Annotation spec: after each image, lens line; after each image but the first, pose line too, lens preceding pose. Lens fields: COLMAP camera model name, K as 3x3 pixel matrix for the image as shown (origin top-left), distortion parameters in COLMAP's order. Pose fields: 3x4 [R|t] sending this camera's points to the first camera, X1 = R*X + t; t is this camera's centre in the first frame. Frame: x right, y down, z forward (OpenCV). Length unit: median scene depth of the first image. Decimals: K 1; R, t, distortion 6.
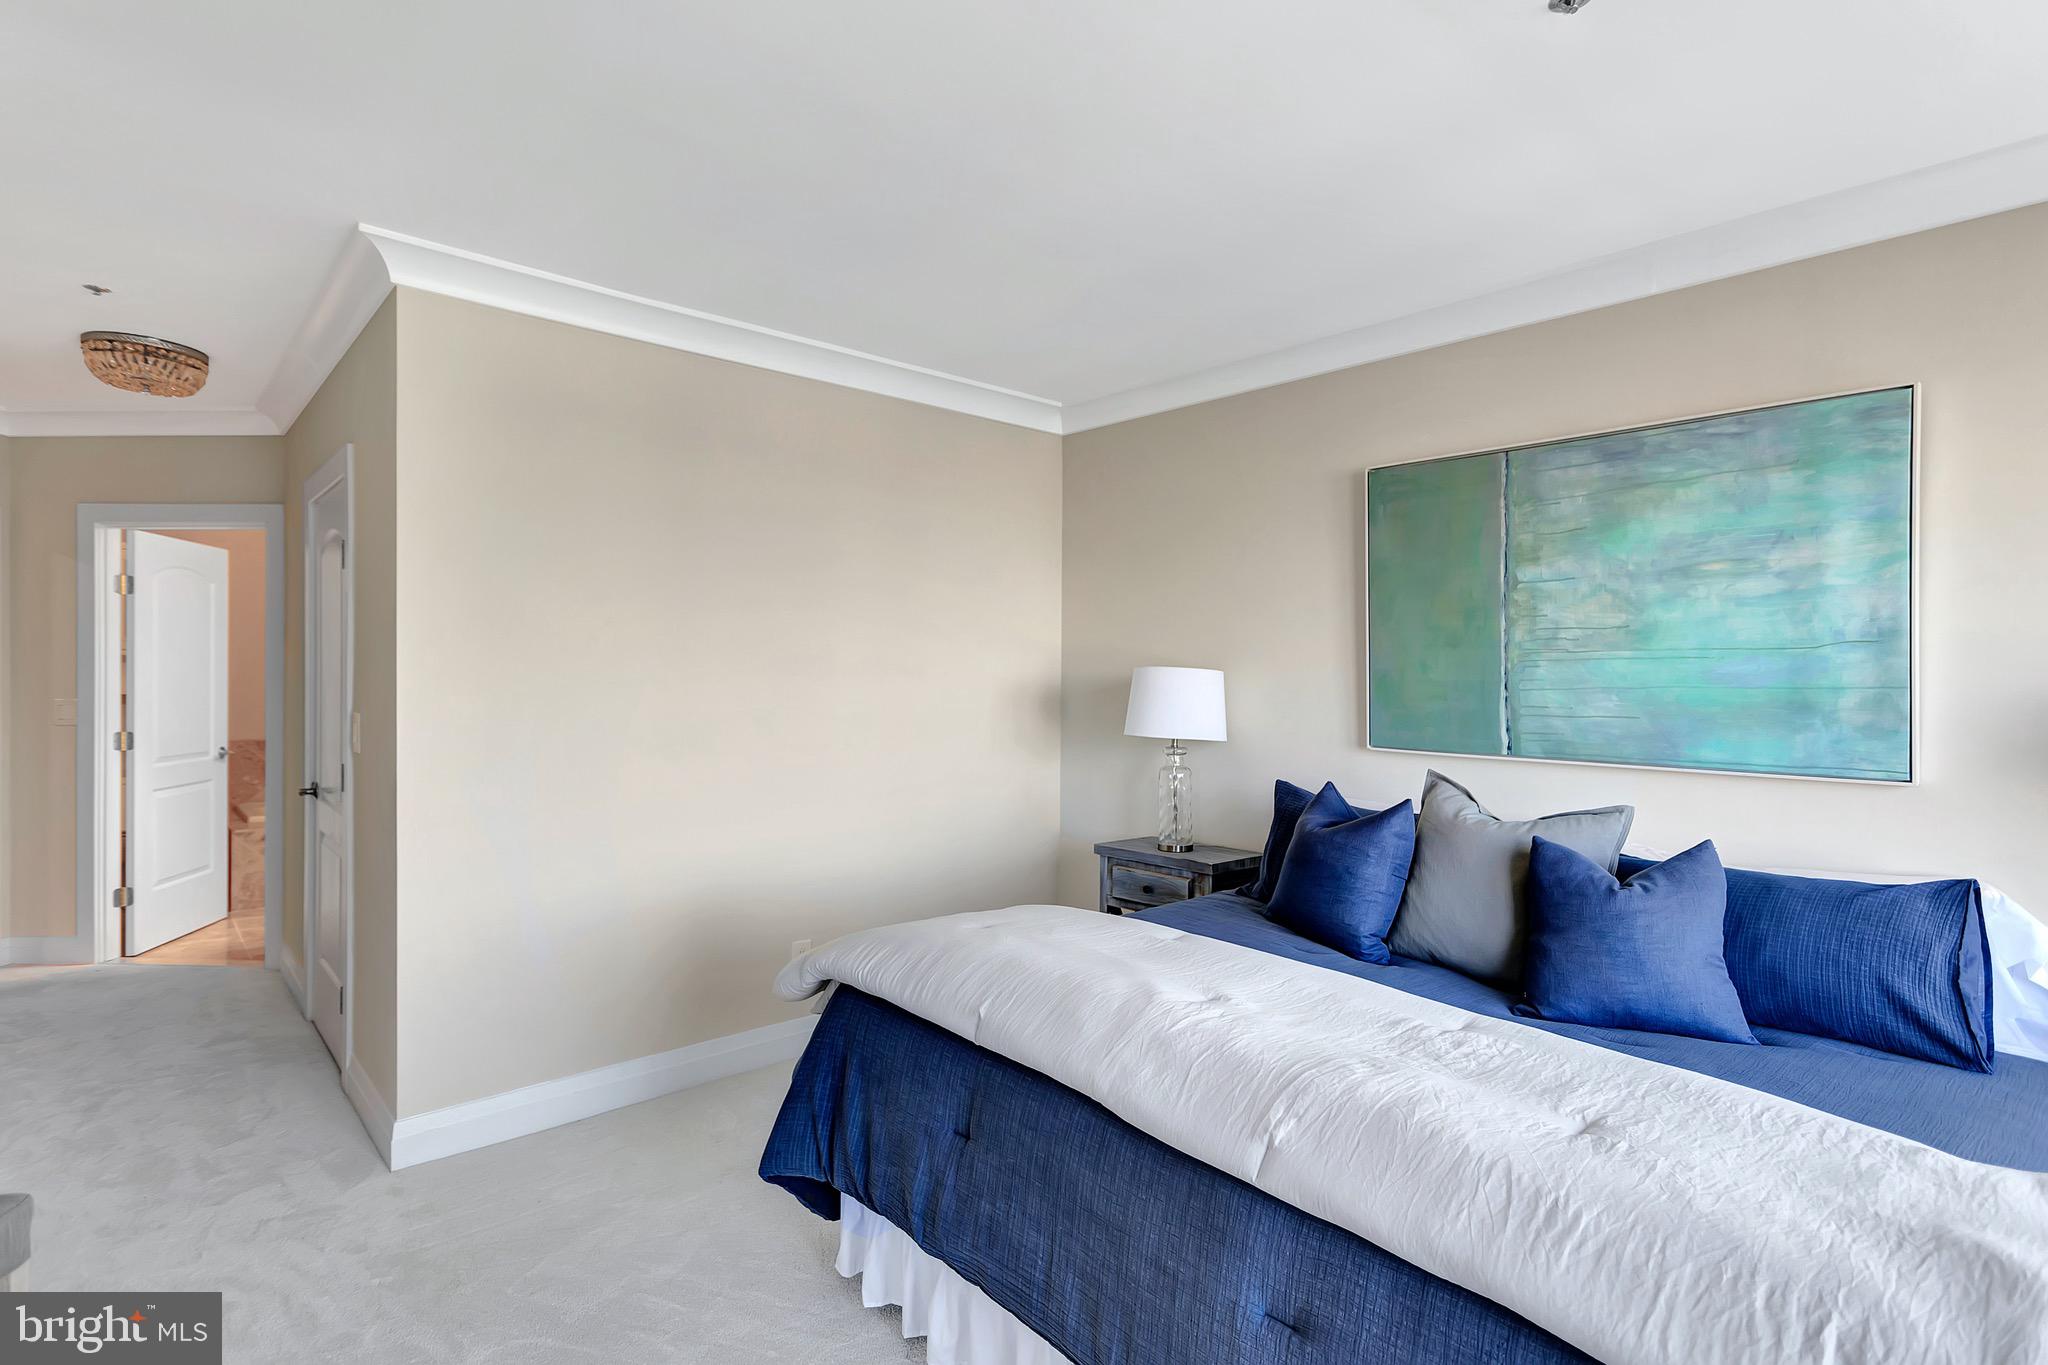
lens RADIAL K [[993.0, 0, 1021.2], [0, 993.0, 669.8], [0, 0, 1]] dist [-0.001618, 0.000601]
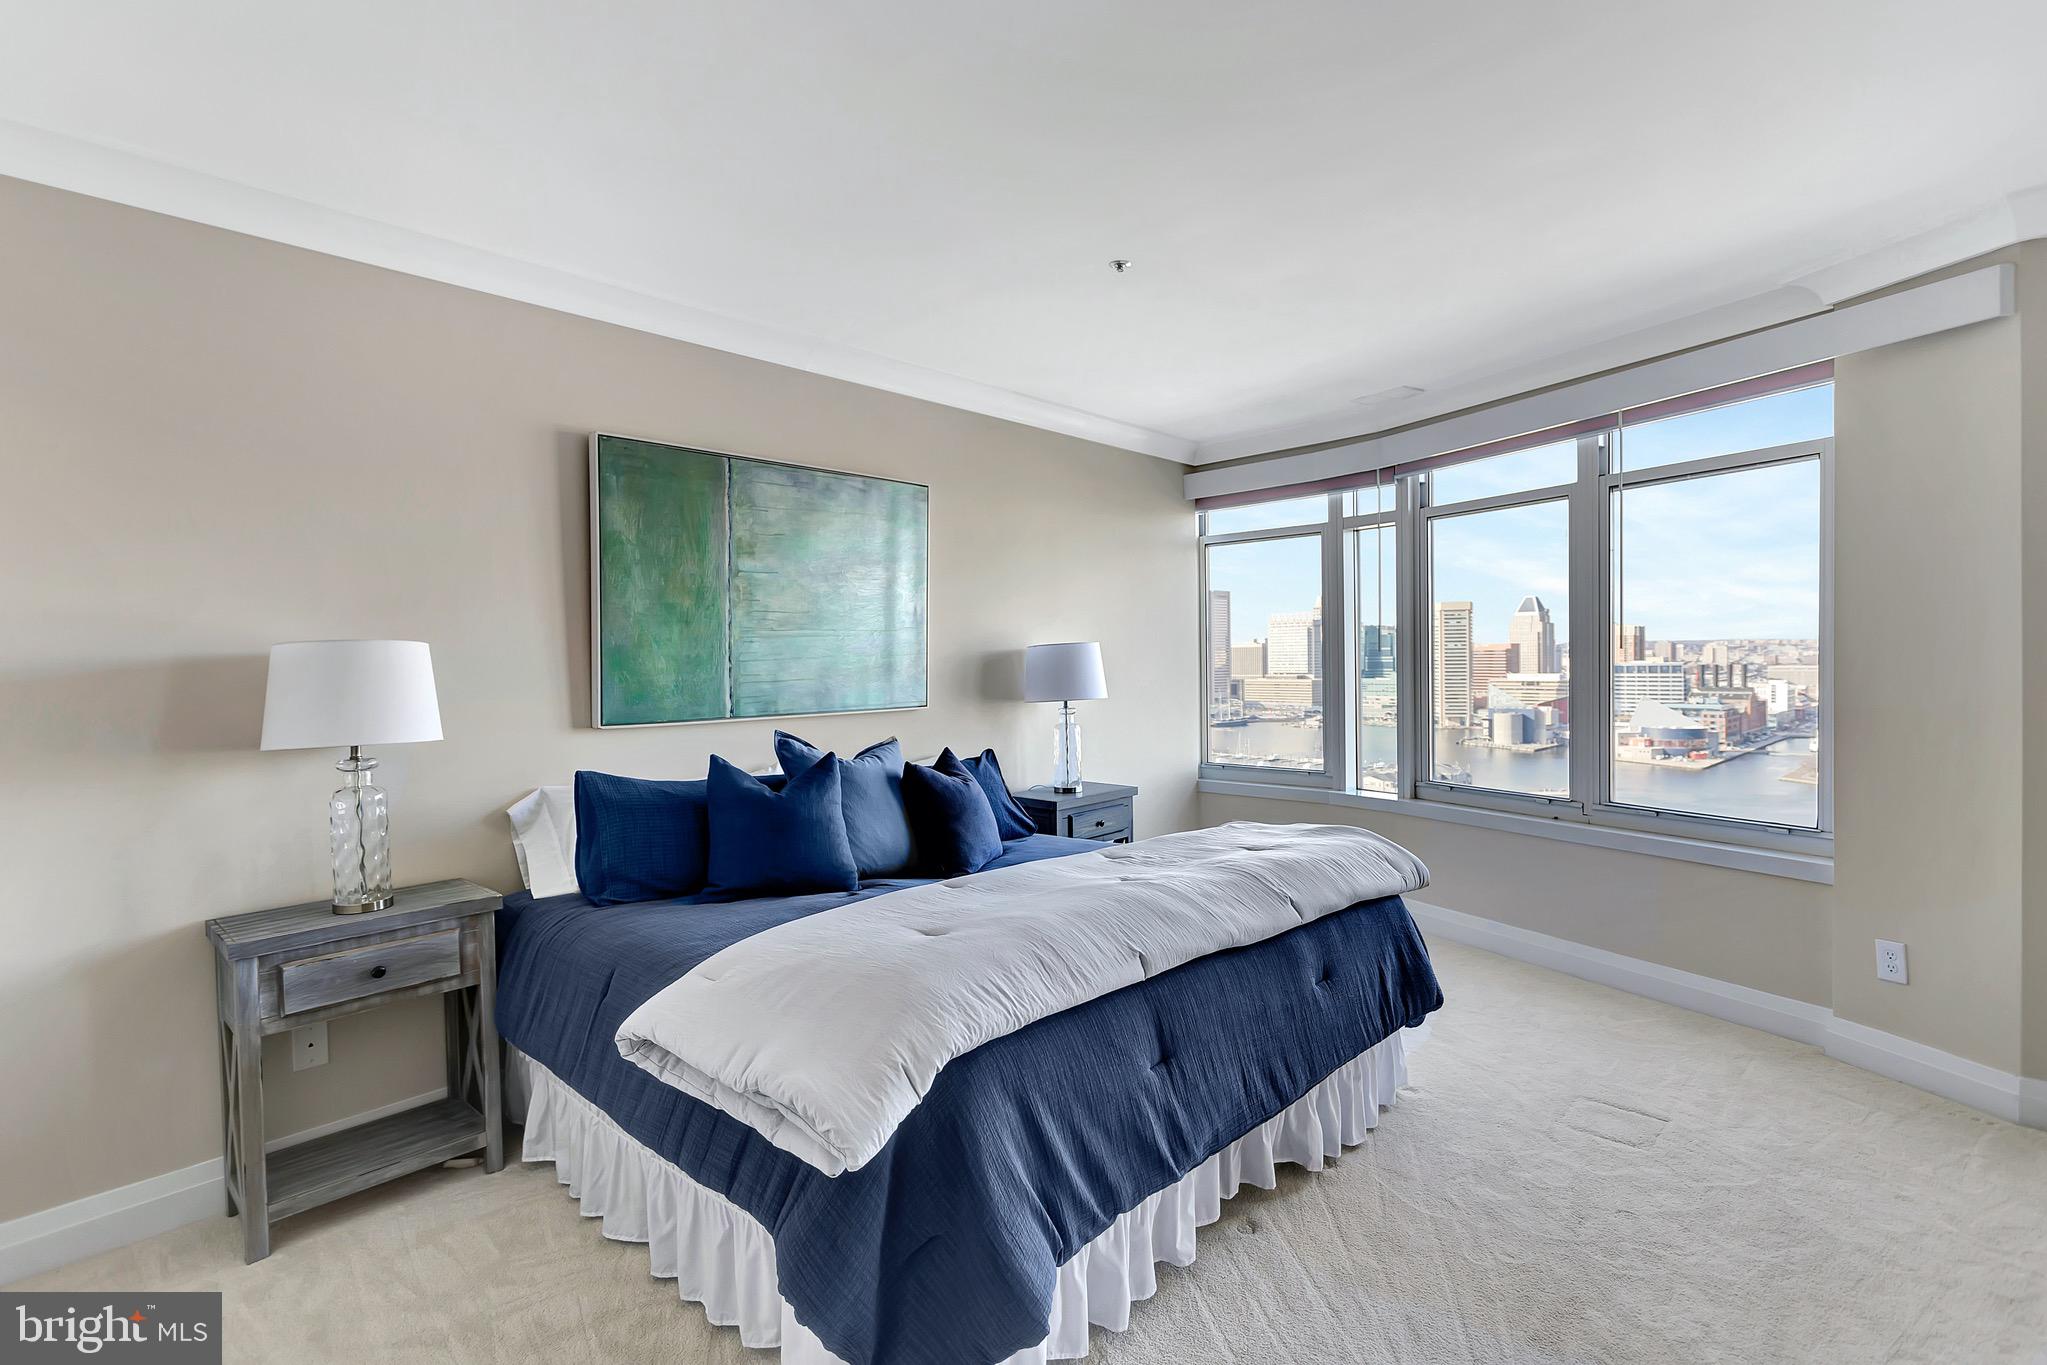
lens RADIAL K [[992.5, 0, 1035.9], [0, 992.5, 665.0], [0, 0, 1]] dist [-0.001618, 0.000601]
pose [[-0.085492, -0.015605, 0.996217, -0.715694], [0.011842, 0.999791, 0.016677, 0.008652], [-0.996268, 0.013223, -0.085289, 0.752808]]
